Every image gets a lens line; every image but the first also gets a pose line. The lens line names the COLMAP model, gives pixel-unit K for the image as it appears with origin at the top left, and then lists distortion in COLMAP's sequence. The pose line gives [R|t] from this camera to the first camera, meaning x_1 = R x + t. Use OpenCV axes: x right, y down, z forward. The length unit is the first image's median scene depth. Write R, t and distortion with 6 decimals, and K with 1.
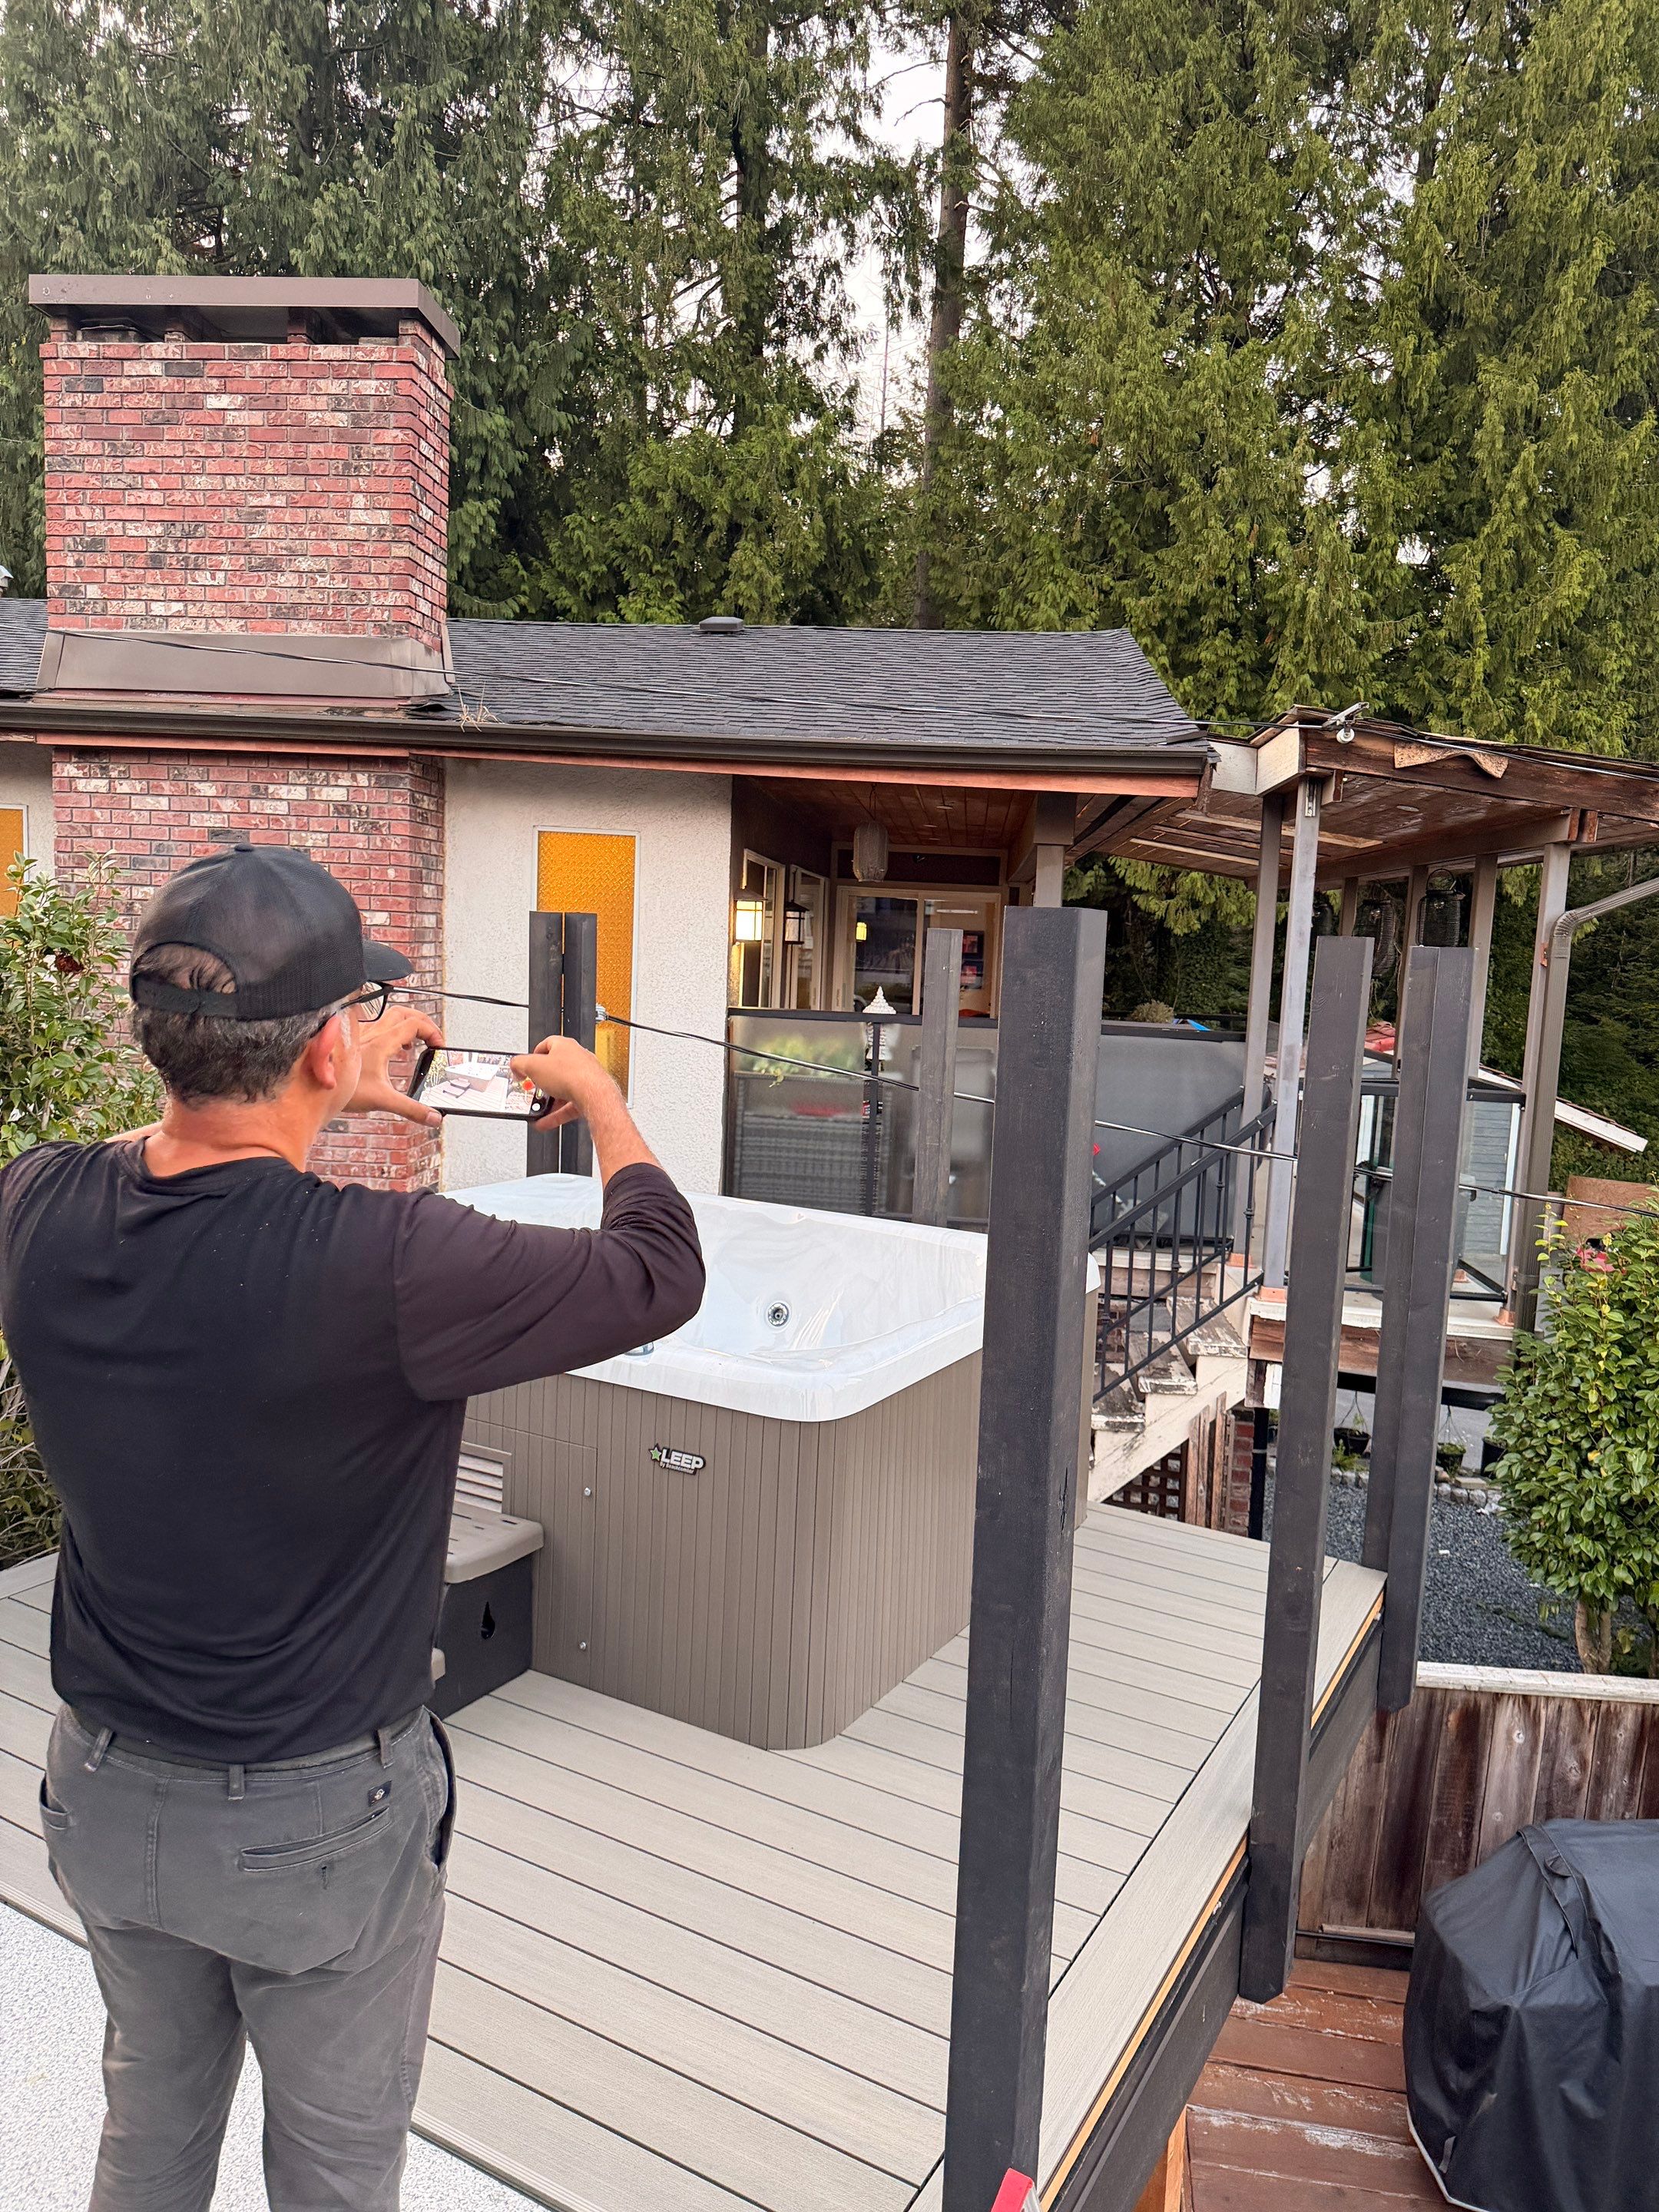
lens RADIAL K [[1557.1, 0, 835.5], [0, 1557.1, 1102.5], [0, 0, 1]] dist [0.040284, -0.053464]
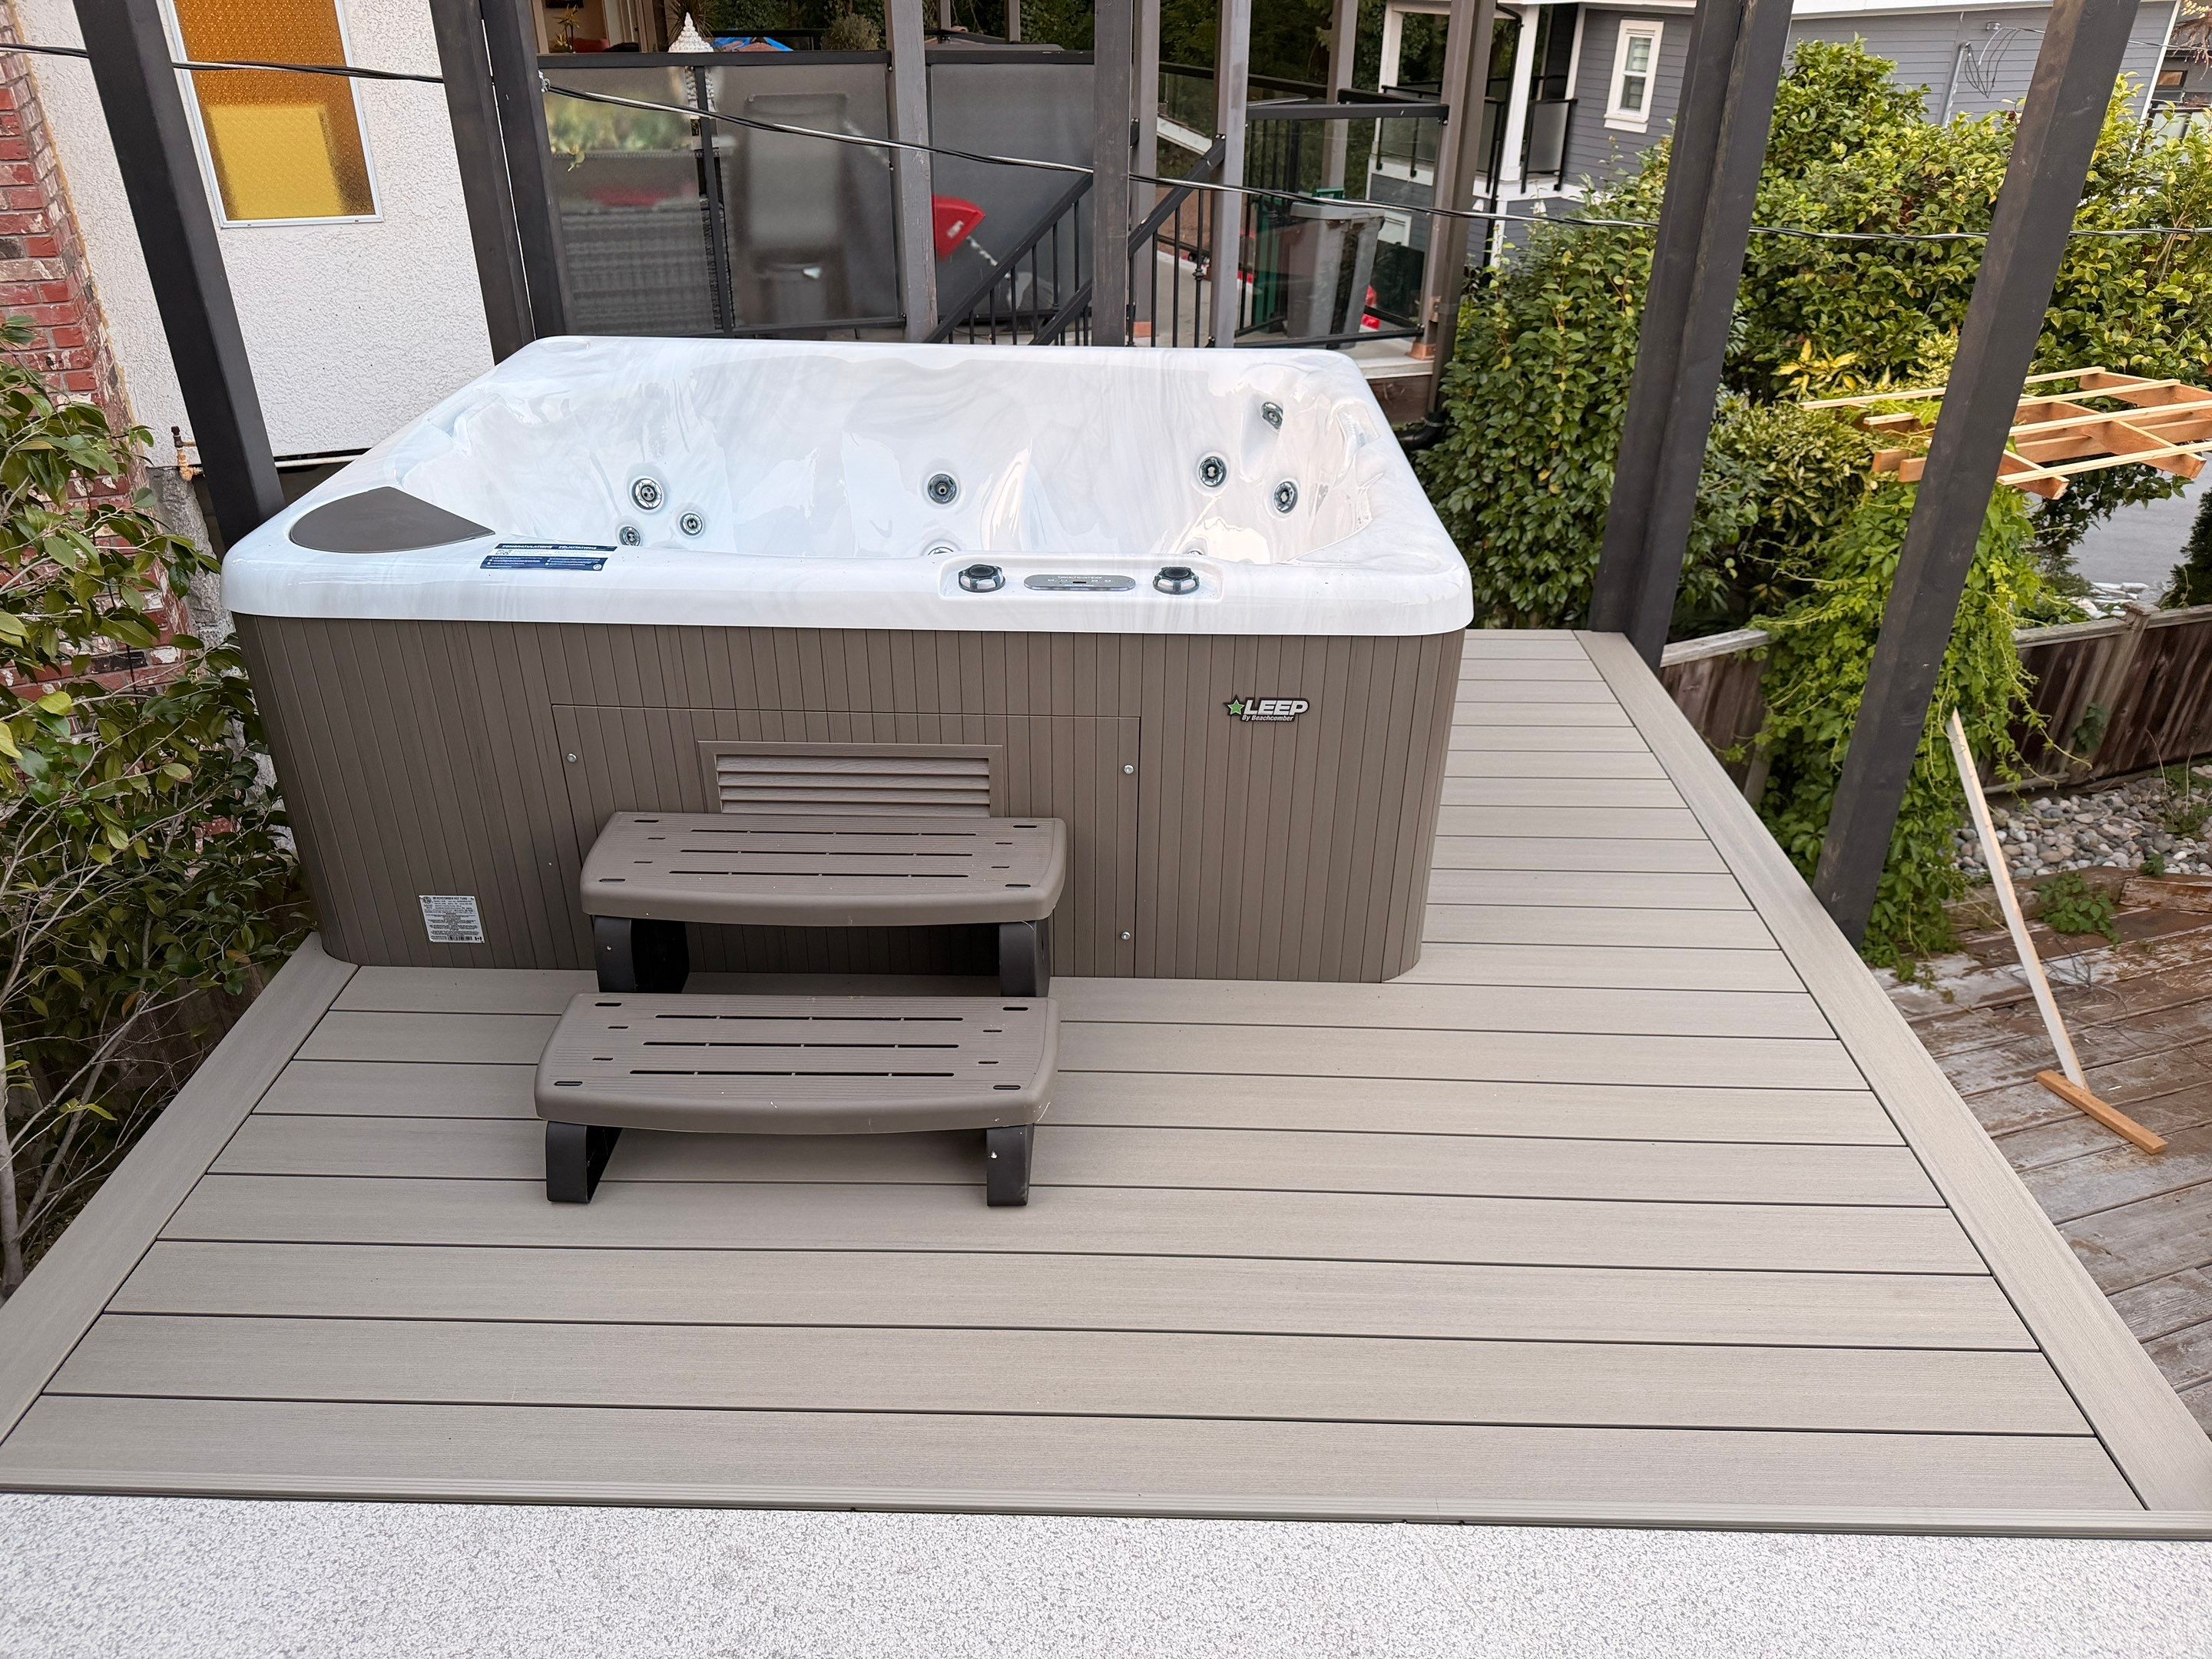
lens RADIAL K [[1557.1, 0, 1109.6], [0, 1557.1, 831.4], [0, 0, 1]] dist [0.040284, -0.053464]
pose [[0.876411, -0.264994, 0.402097, -0.221022], [0.078090, 0.902135, 0.424329, -0.025708], [-0.475190, -0.340486, 0.811334, 0.159297]]
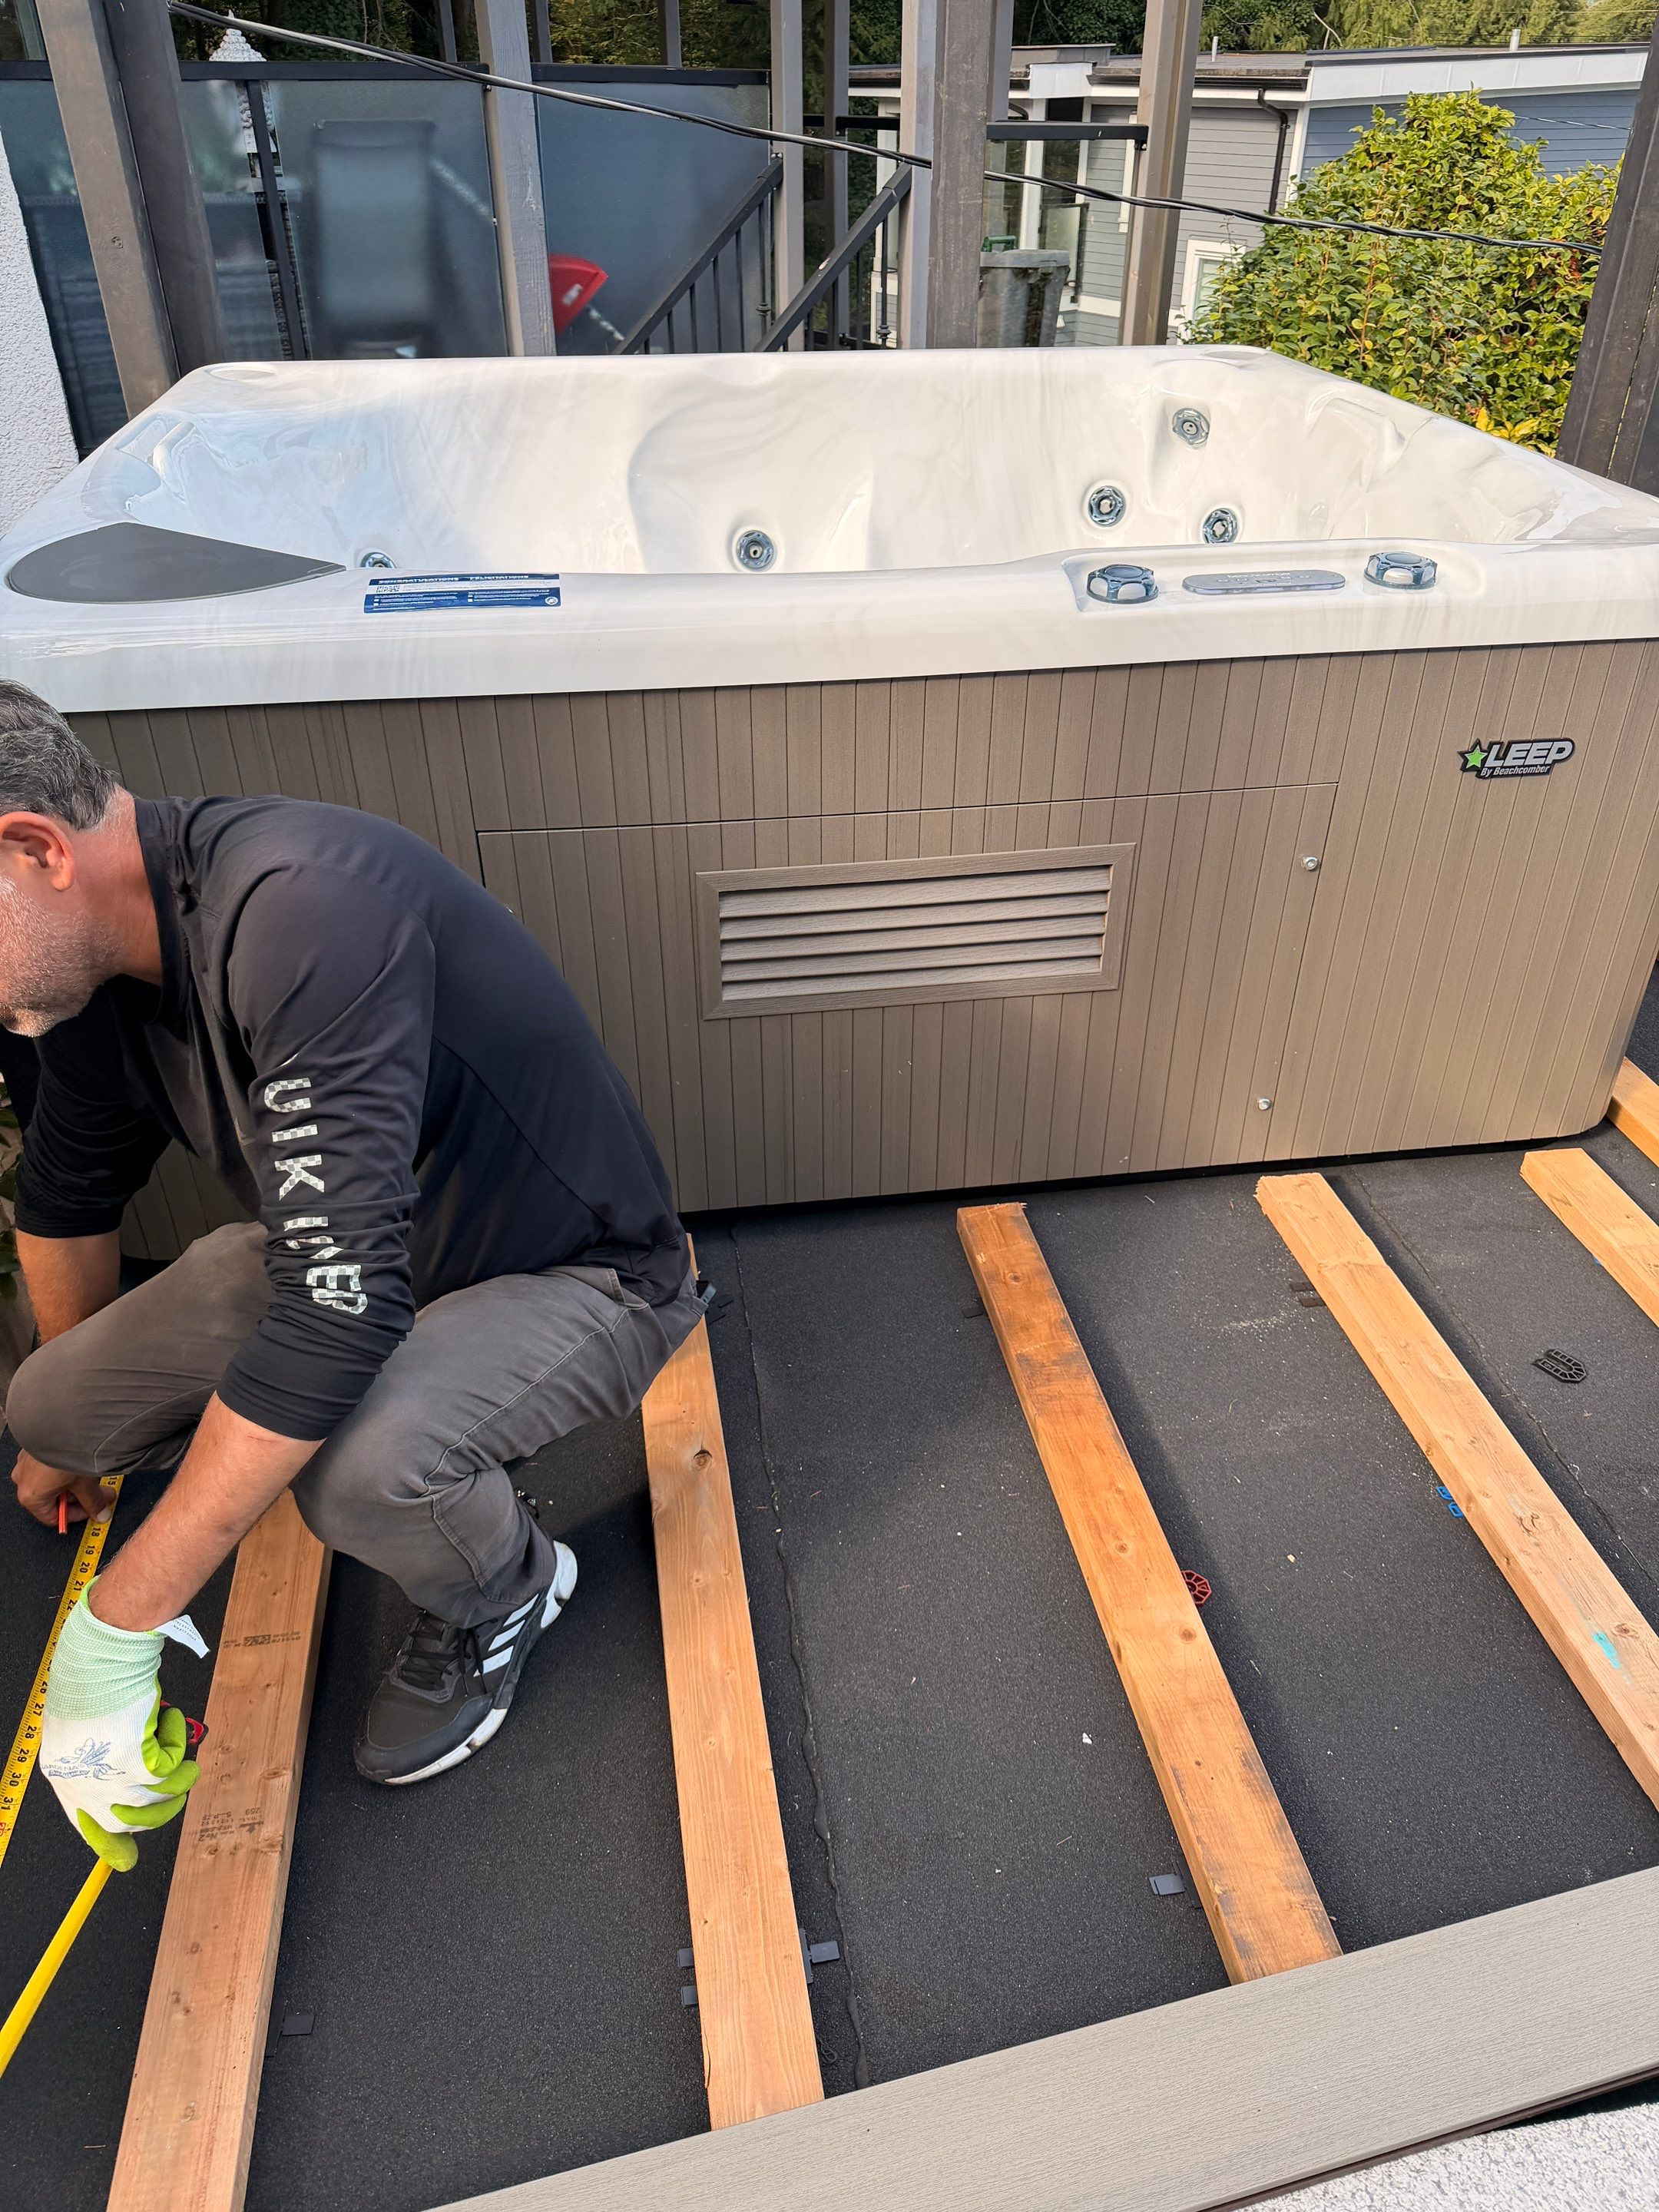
lens RADIAL K [[1562.6, 0, 821.7], [0, 1562.6, 1108.4], [0, 0, 1]] dist [0.024427, -0.032960]
pose [[0.788989, -0.370018, 0.490493, -0.265055], [0.099367, 0.864656, 0.492440, 0.016874], [-0.606319, -0.339791, 0.718971, 0.307687]]
